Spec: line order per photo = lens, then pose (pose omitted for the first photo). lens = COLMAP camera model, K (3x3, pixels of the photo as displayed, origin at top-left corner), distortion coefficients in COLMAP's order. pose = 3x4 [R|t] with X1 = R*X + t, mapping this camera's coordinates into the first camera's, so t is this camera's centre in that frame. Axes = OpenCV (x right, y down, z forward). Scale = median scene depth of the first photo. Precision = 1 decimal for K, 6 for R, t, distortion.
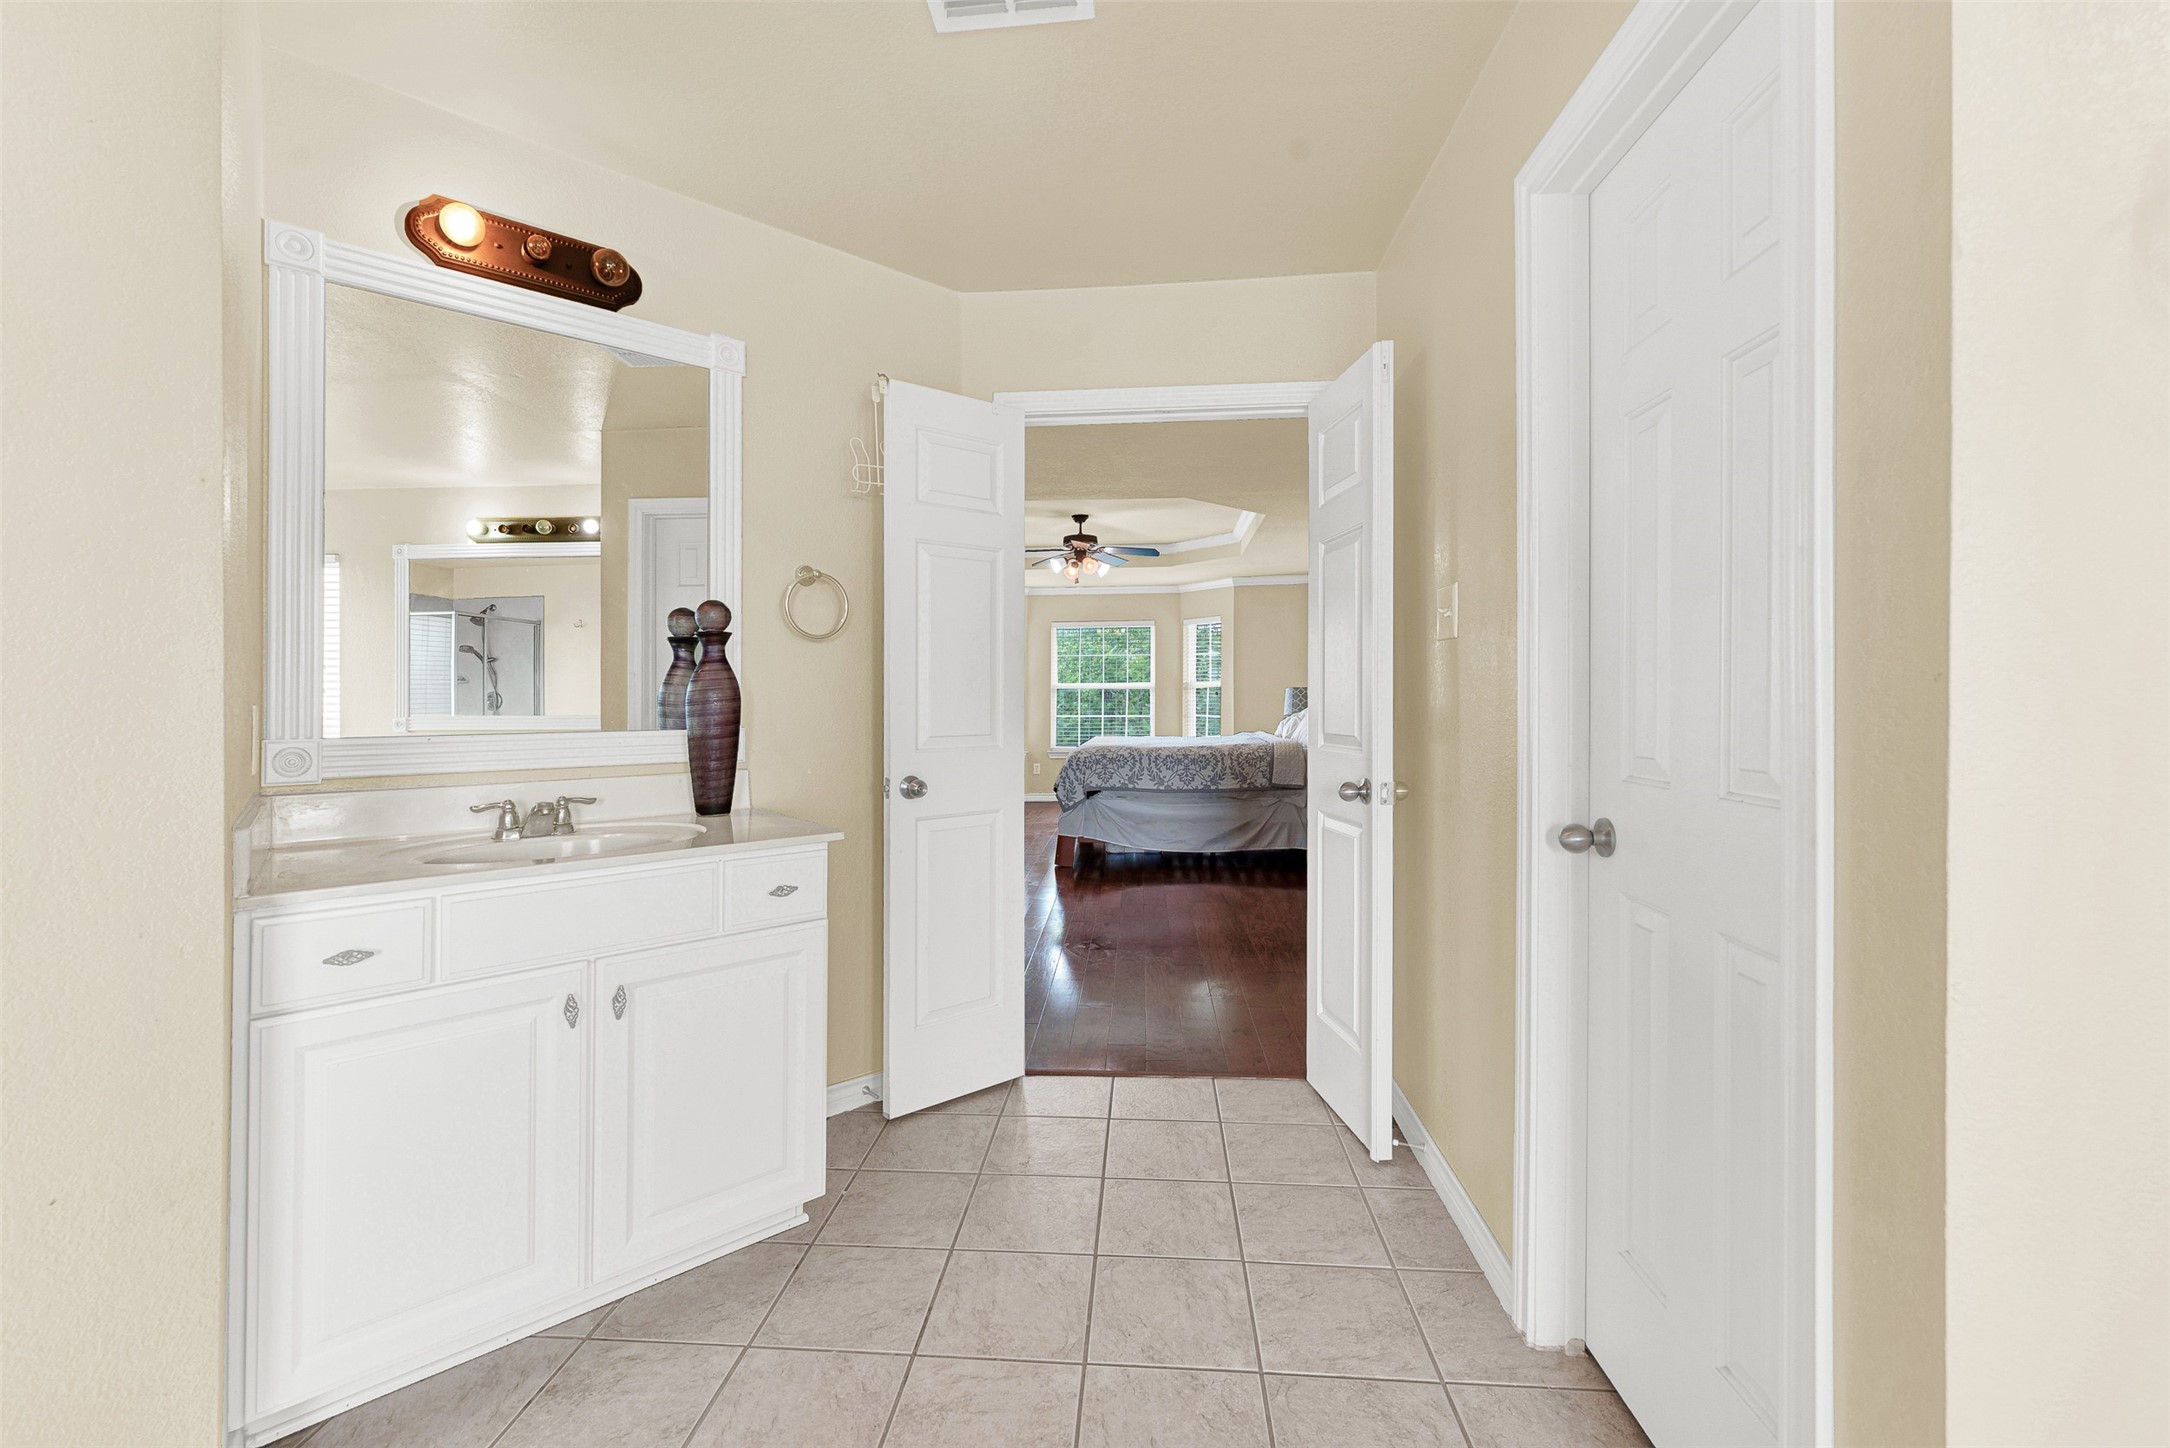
lens RADIAL K [[890.5, 0, 1069.8], [0, 890.5, 718.2], [0, 0, 1]] dist [-0.001856, -0.000330]
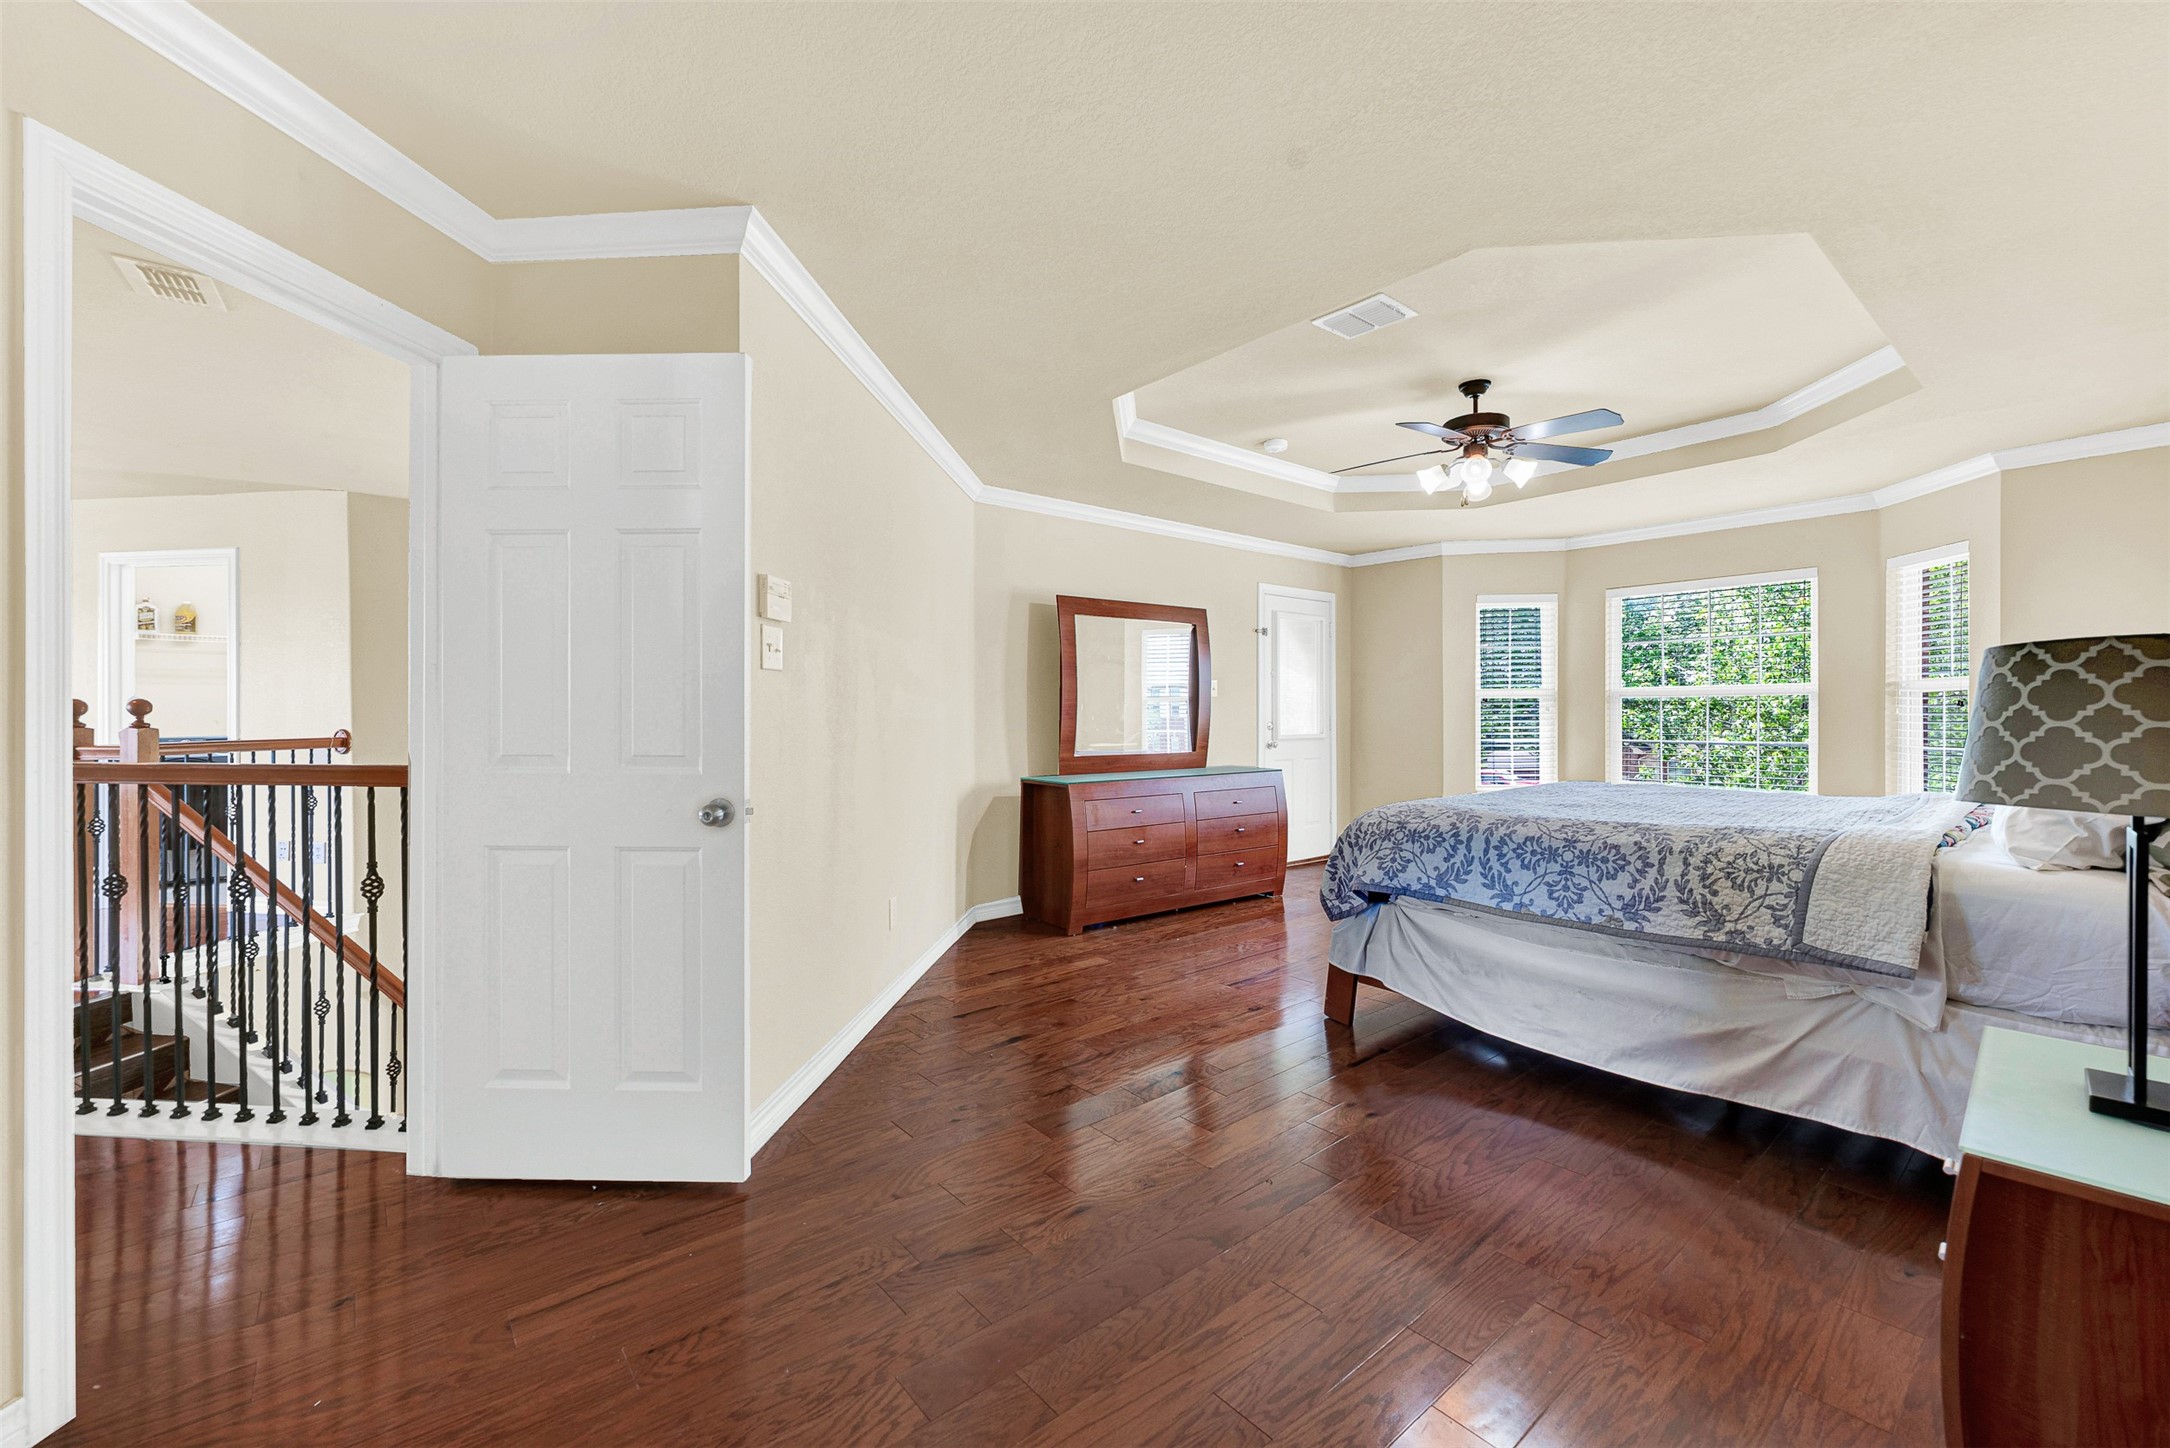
lens RADIAL K [[890.5, 0, 1065.6], [0, 890.5, 718.1], [0, 0, 1]] dist [-0.001856, -0.000330]
pose [[0.705881, 0.008594, -0.708278, 0.266723], [-0.017560, 0.999831, -0.005370, -0.012839], [0.708113, 0.016228, 0.705913, 0.511017]]
